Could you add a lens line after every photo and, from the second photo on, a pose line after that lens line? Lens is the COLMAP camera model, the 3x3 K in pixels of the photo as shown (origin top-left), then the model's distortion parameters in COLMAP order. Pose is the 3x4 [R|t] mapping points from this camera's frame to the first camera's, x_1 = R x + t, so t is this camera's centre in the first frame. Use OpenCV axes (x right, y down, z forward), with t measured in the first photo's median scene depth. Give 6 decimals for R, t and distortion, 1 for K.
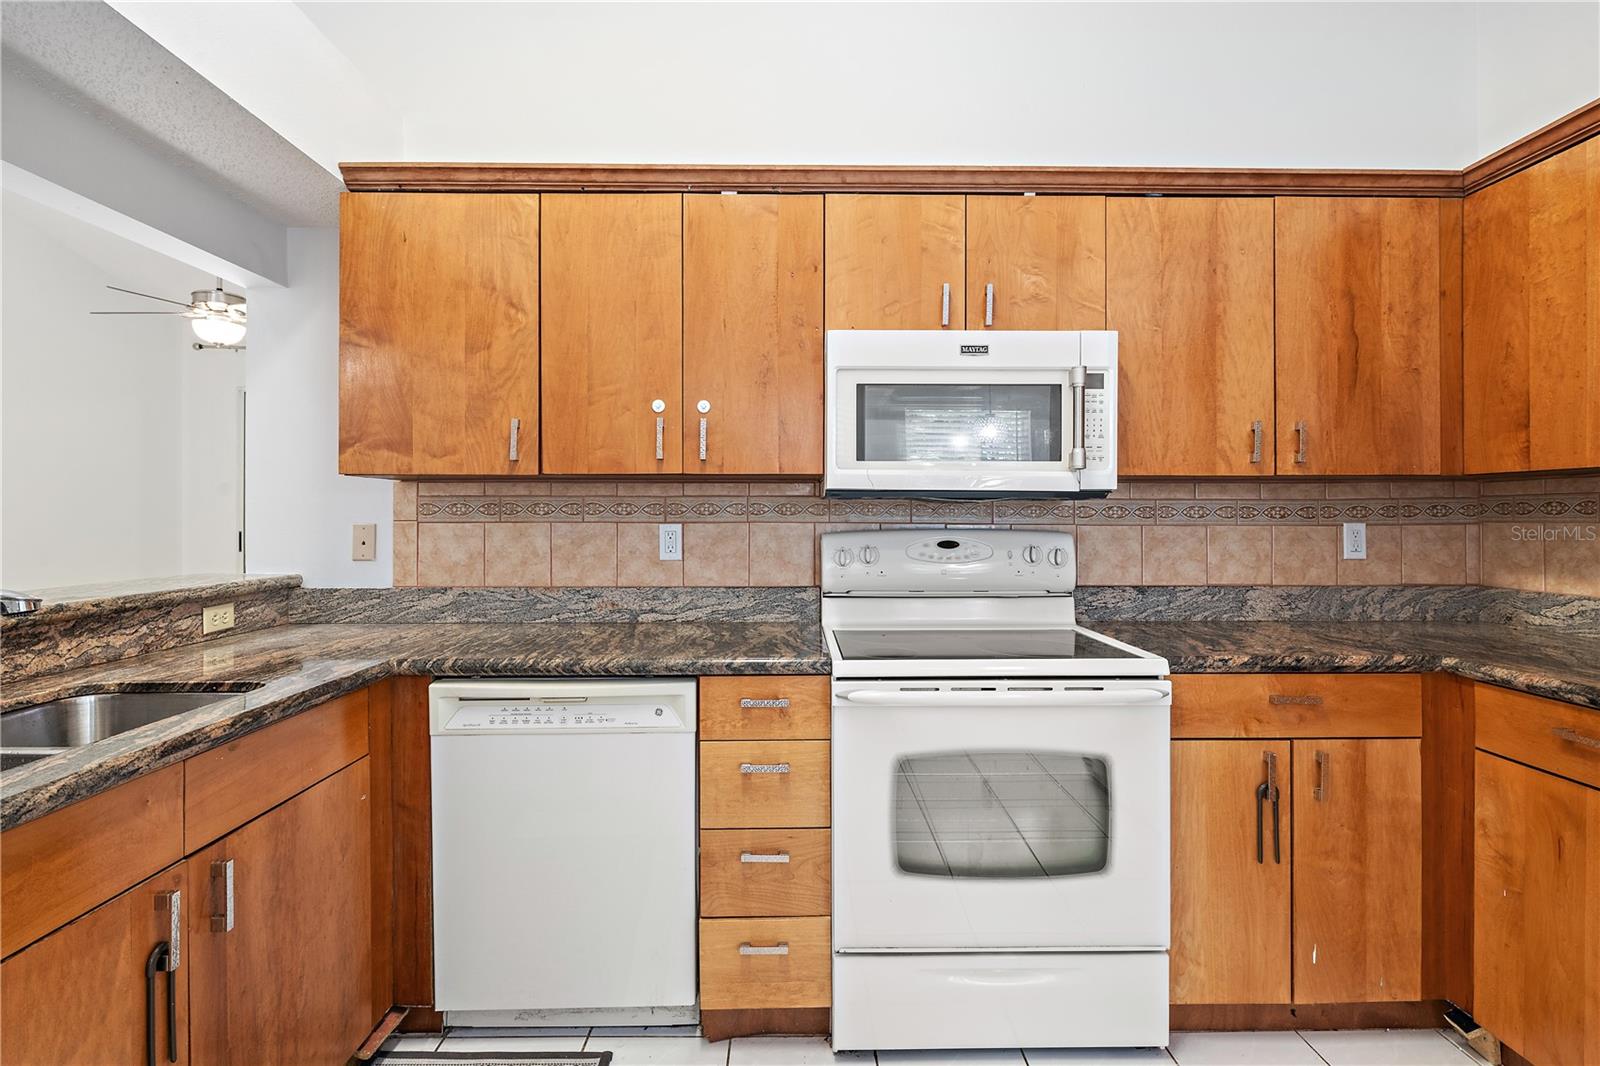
lens RADIAL K [[800.1, 0, 797.3], [0, 800.1, 515.0], [0, 0, 1]] dist [0.004068, -0.003699]
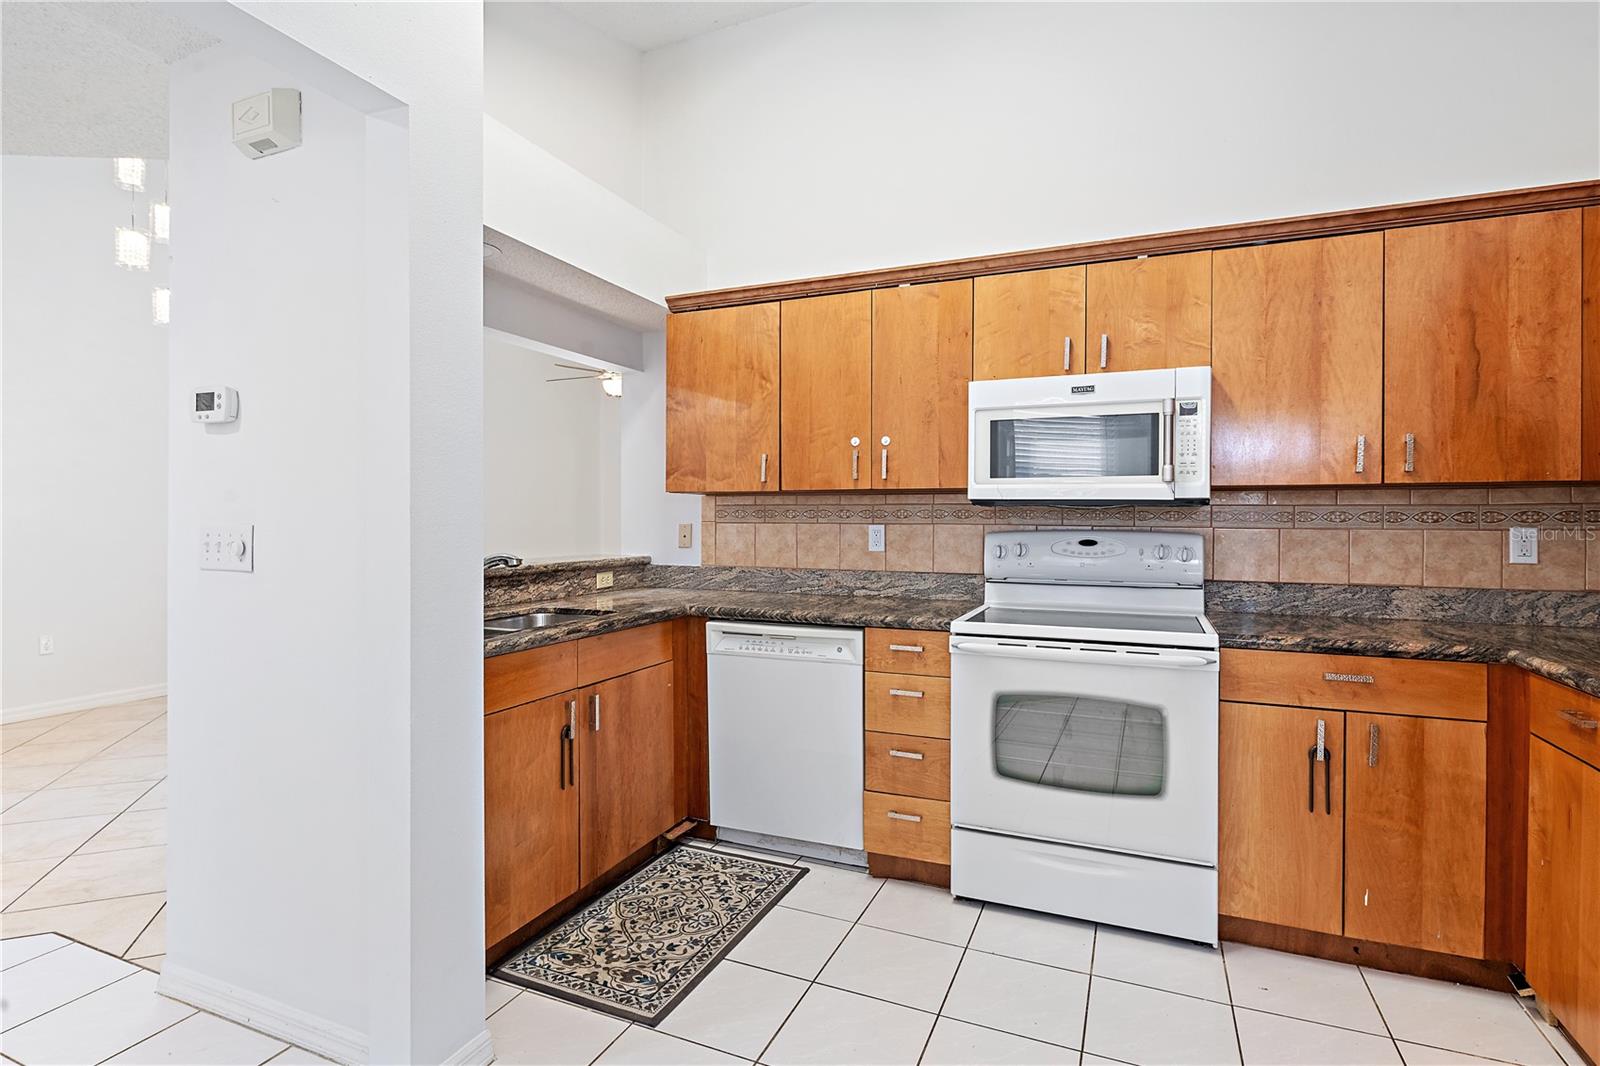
lens RADIAL K [[800.1, 0, 796.5], [0, 800.1, 528.0], [0, 0, 1]] dist [0.004068, -0.003699]
pose [[0.910874, 0.007446, -0.412616, 0.323530], [-0.002667, 0.999923, 0.012156, 0.000372], [0.412675, -0.009973, 0.910824, -0.345240]]
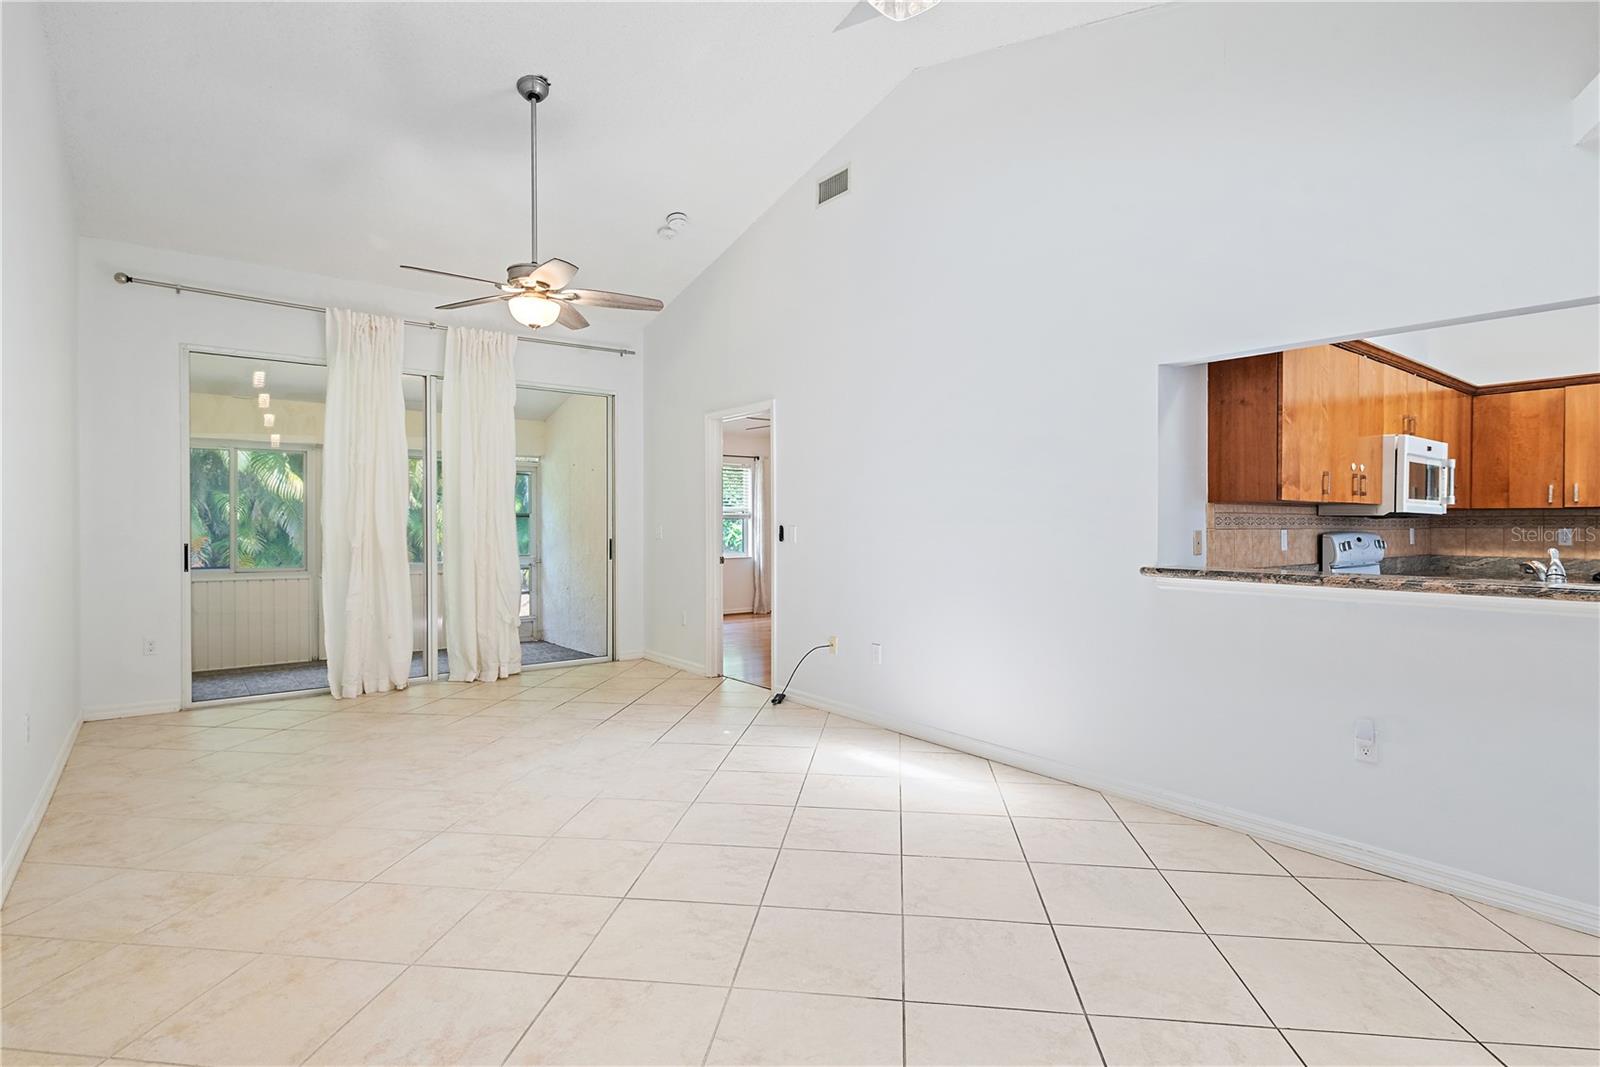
lens RADIAL K [[800.1, 0, 796.5], [0, 800.1, 527.8], [0, 0, 1]] dist [0.004068, -0.003699]
pose [[0.795555, -0.002559, 0.605877, -2.368387], [-0.003403, 0.999956, 0.008693, -0.005635], [-0.605872, -0.008977, 0.795511, 0.303496]]
